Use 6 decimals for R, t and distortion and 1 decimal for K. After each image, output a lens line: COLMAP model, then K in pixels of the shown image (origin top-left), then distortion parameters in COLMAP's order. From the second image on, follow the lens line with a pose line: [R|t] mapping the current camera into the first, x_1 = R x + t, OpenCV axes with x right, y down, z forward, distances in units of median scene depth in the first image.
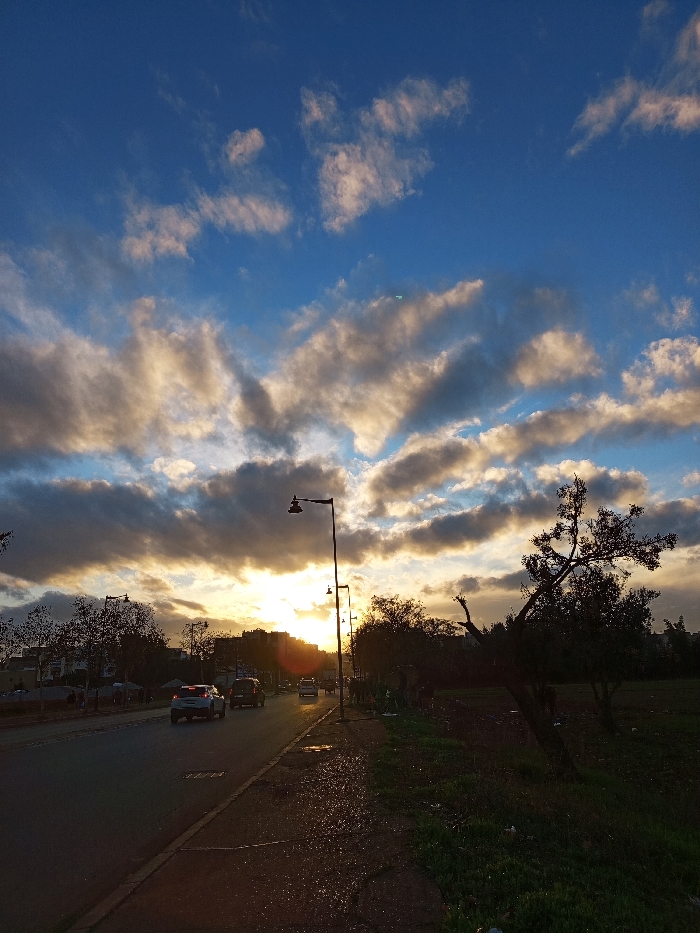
lens RADIAL K [[644.8, 0, 350.0], [0, 644.8, 466.5], [0, 0, 1]] dist [0.070771, -0.058062]
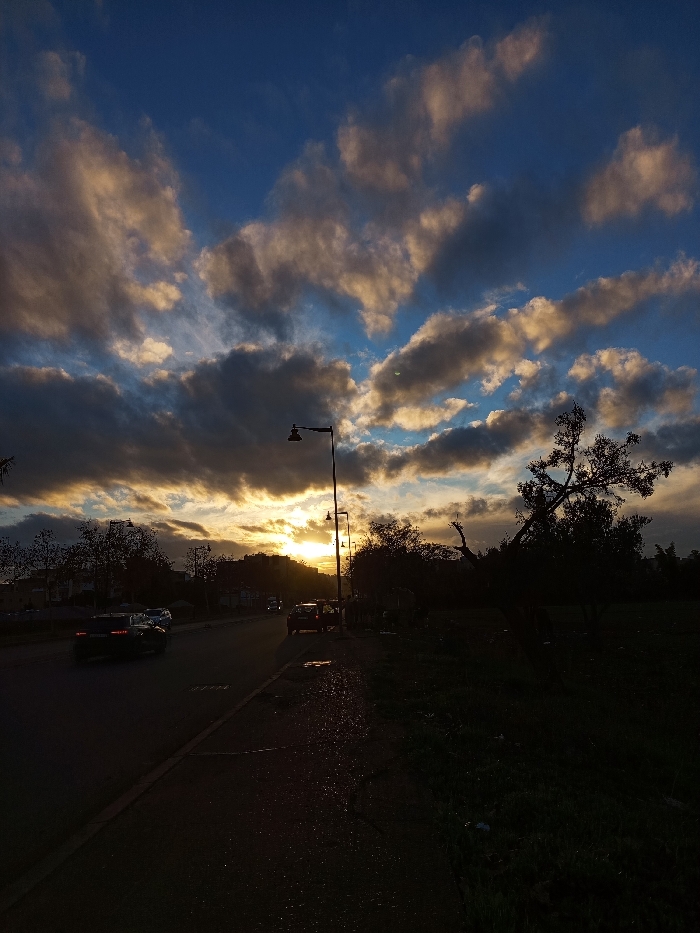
lens RADIAL K [[641.3, 0, 350.0], [0, 641.3, 466.5], [0, 0, 1]] dist [0.087782, -0.092357]
pose [[0.999995, 0.002549, 0.001716, -0.004713], [-0.002724, 0.993742, 0.111671, 0.044396], [-0.001420, -0.111675, 0.993744, 0.139139]]
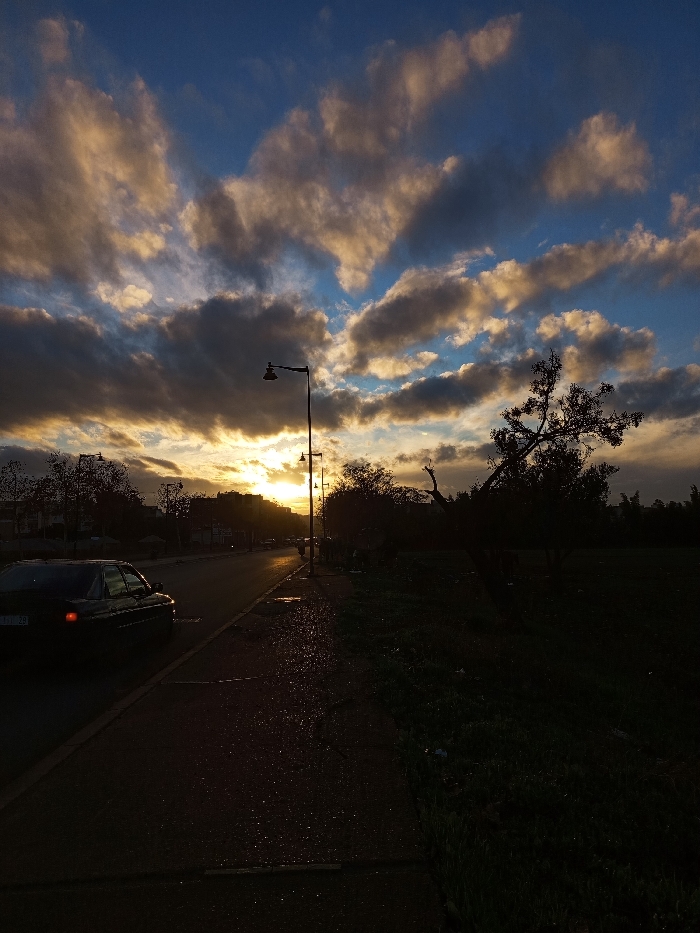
lens RADIAL K [[641.3, 0, 350.0], [0, 641.3, 466.5], [0, 0, 1]] dist [0.087782, -0.092357]
pose [[0.998586, 0.031729, 0.042662, -0.003279], [-0.039662, 0.978930, 0.200309, 0.030522], [-0.035407, -0.201717, 0.978804, 0.097098]]
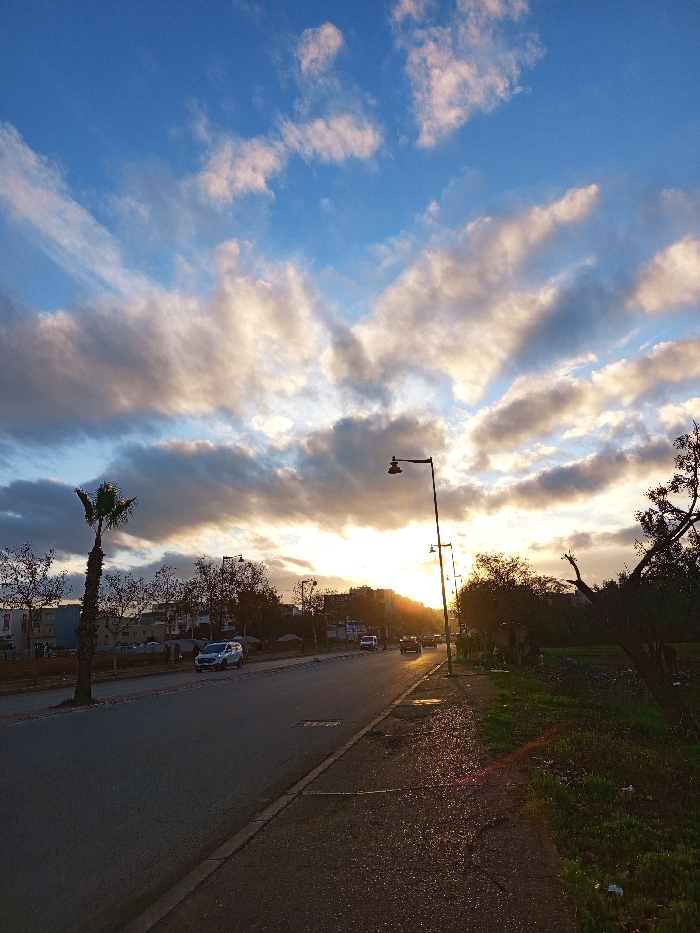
lens RADIAL K [[637.6, 0, 350.3], [0, 637.6, 457.6], [0, 0, 1]] dist [0.087777, -0.068475]
pose [[0.987511, -0.035258, -0.153553, -0.001410], [0.042424, 0.998146, 0.043647, 0.011582], [0.151730, -0.049616, 0.987176, 0.036056]]
